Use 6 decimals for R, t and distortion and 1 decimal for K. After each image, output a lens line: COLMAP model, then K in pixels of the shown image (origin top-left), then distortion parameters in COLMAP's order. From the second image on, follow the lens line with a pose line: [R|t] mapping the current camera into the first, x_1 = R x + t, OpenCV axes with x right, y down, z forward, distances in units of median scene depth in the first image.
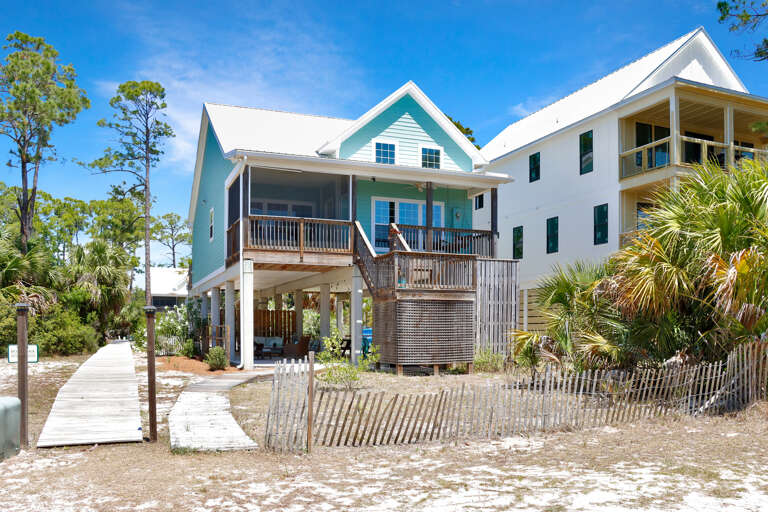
lens RADIAL K [[649.2, 0, 385.2], [0, 649.2, 278.9], [0, 0, 1]] dist [-0.178612, 0.120426]
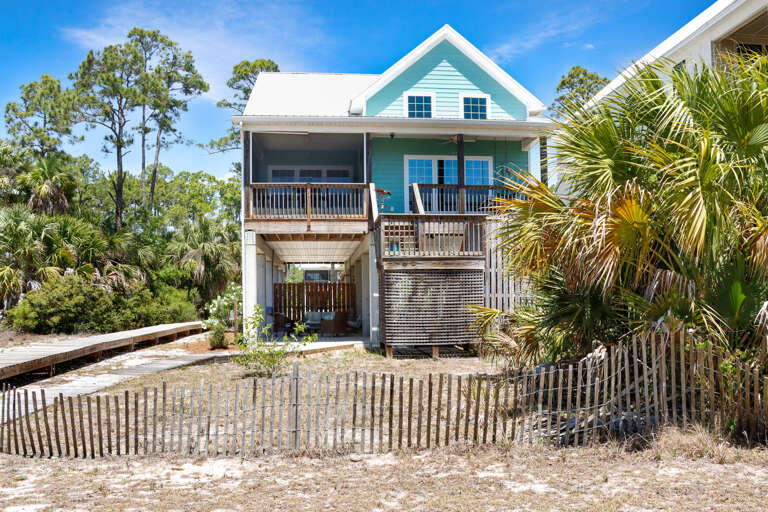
lens RADIAL K [[650.3, 0, 384.0], [0, 650.3, 256.0], [0, 0, 1]] dist [-0.219108, 0.188266]
pose [[0.961896, -0.029480, -0.271823, 0.196642], [0.033075, 0.999415, 0.008652, 0.004353], [0.271409, -0.017313, 0.962308, 0.123232]]
